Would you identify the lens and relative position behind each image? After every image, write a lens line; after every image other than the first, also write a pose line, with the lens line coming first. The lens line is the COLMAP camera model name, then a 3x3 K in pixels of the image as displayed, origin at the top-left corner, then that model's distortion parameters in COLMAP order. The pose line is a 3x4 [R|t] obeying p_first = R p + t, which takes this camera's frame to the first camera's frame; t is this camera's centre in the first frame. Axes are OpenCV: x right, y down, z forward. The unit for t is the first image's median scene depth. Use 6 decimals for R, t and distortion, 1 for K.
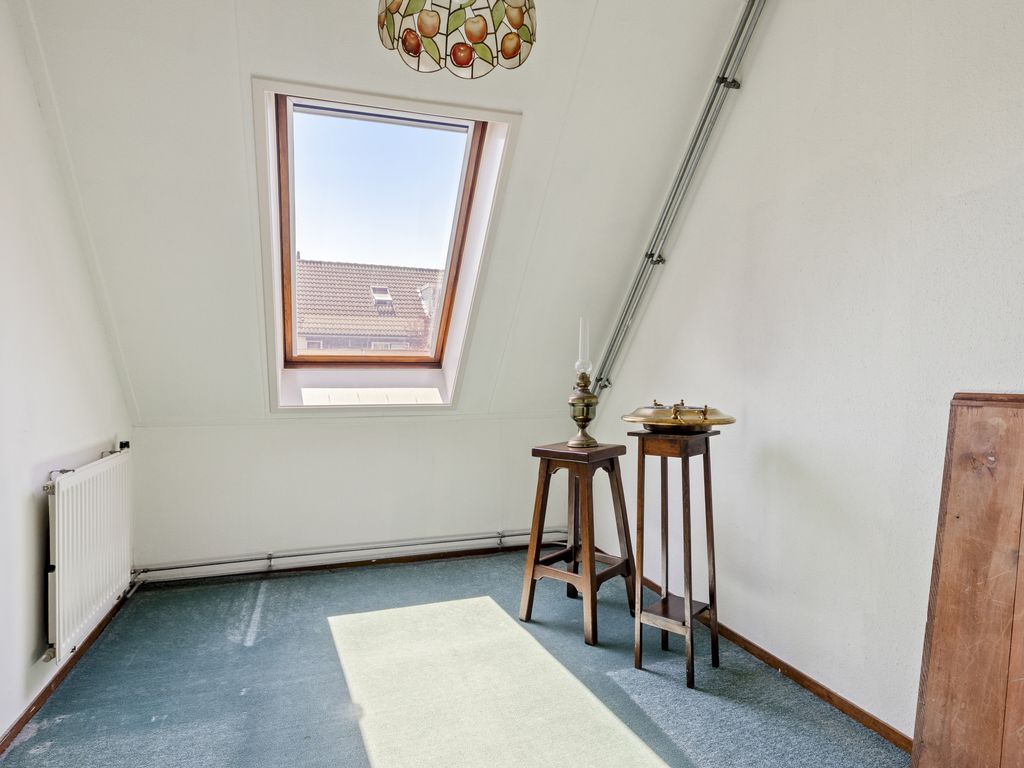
lens RADIAL K [[595.7, 0, 512.3], [0, 595.7, 378.6], [0, 0, 1]] dist [0.003782, 0.001310]
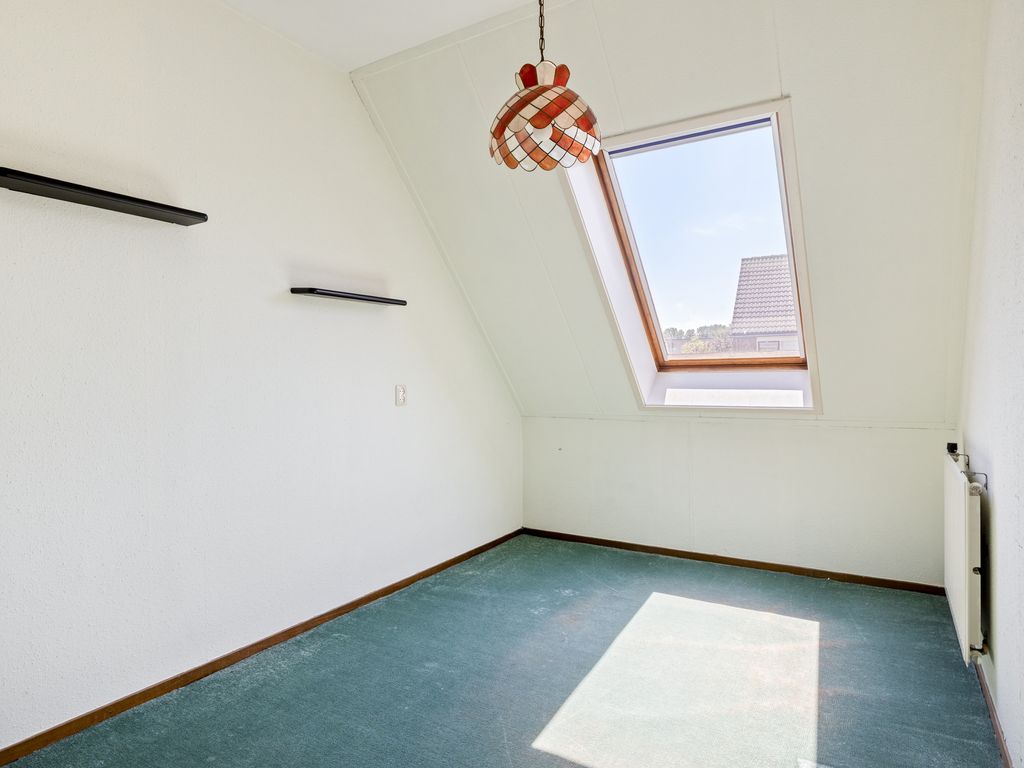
lens RADIAL K [[603.9, 0, 512.0], [0, 603.9, 384.0], [0, 0, 1]] dist [0.001694, -0.000128]
pose [[0.640813, 0.001991, -0.767695, 0.319710], [0.004735, 0.999967, 0.006547, -0.002729], [0.767683, -0.007831, 0.640782, 0.048737]]
